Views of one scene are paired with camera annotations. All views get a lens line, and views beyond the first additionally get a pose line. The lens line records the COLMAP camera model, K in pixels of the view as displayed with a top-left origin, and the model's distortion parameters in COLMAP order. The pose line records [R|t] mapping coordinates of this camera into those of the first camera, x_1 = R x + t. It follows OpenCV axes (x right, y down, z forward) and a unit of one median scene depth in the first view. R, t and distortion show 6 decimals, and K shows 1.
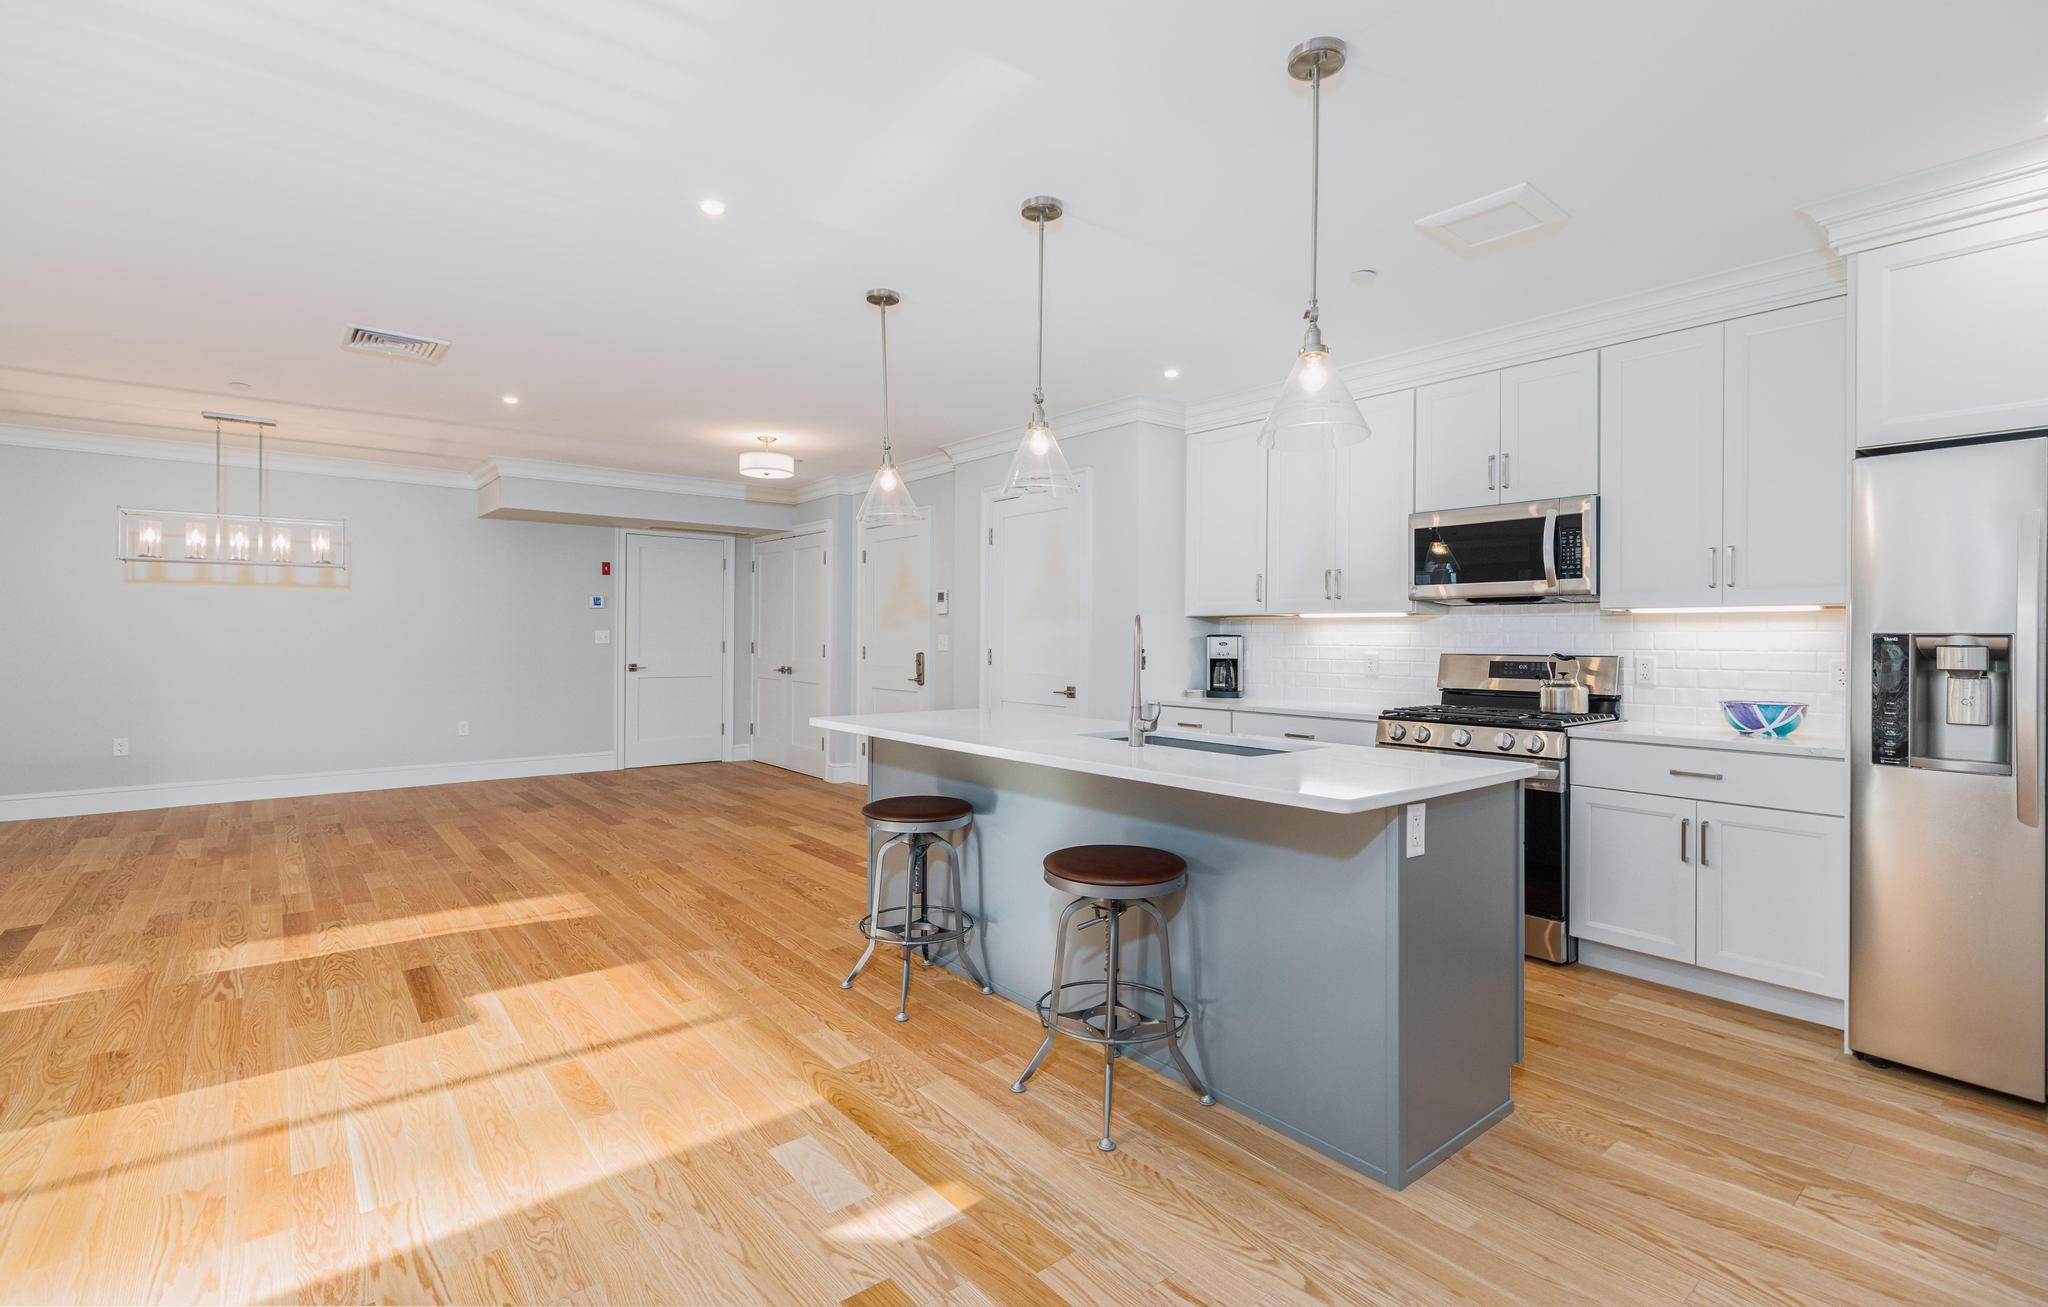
lens RADIAL K [[928.3, 0, 1017.9], [0, 928.3, 632.0], [0, 0, 1]] dist [0.010427, -0.000360]
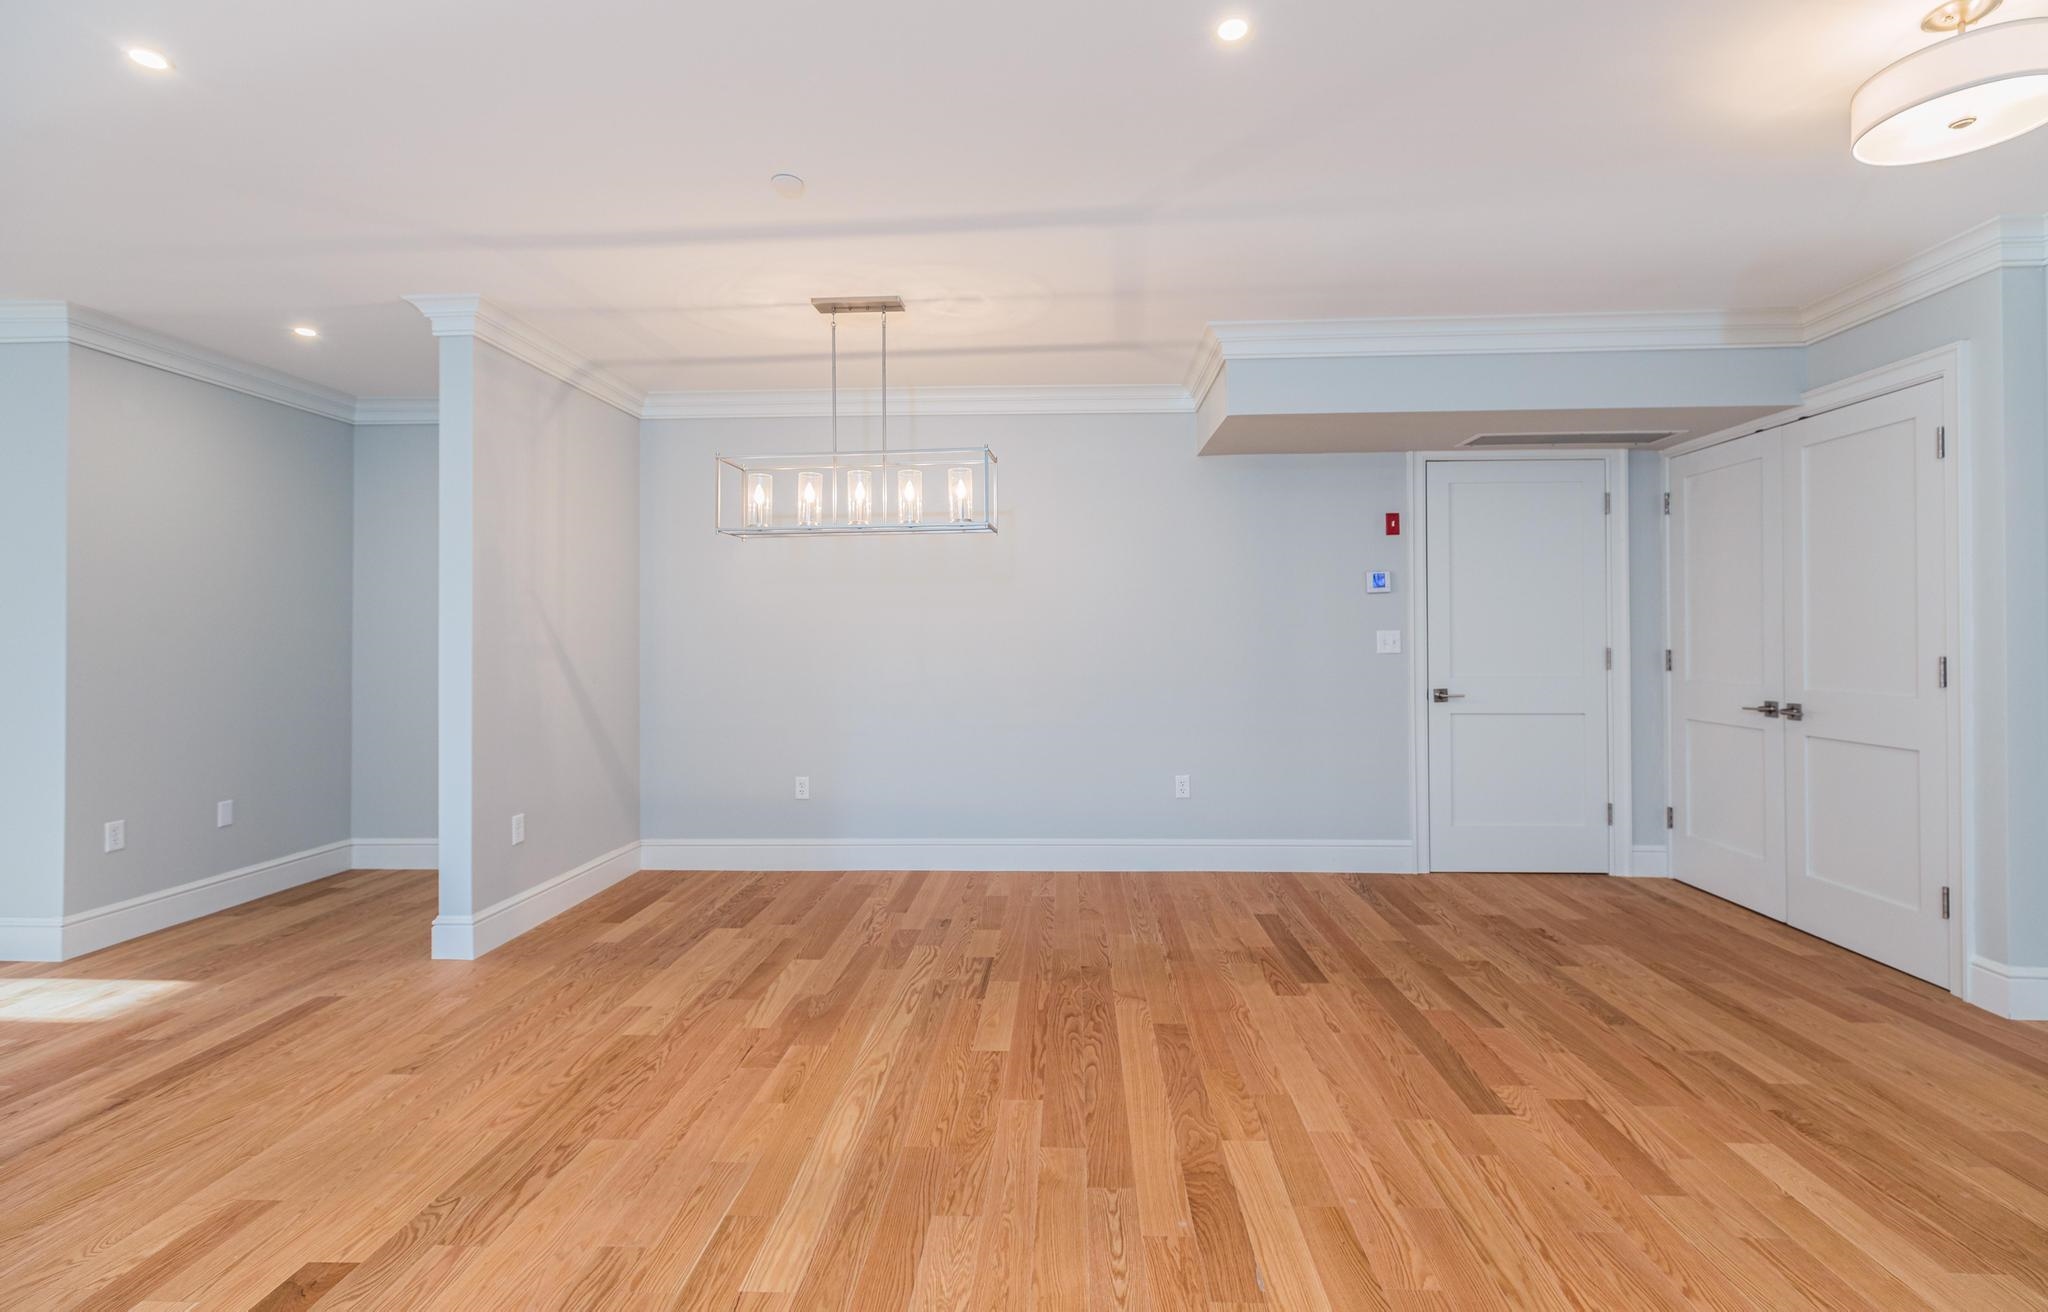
lens RADIAL K [[928.3, 0, 1017.9], [0, 928.3, 634.5], [0, 0, 1]] dist [0.010427, -0.000360]
pose [[0.736634, -0.013307, -0.676161, -0.492330], [0.012841, 0.999901, -0.005688, 0.002150], [0.676170, -0.004492, 0.736732, 0.911823]]
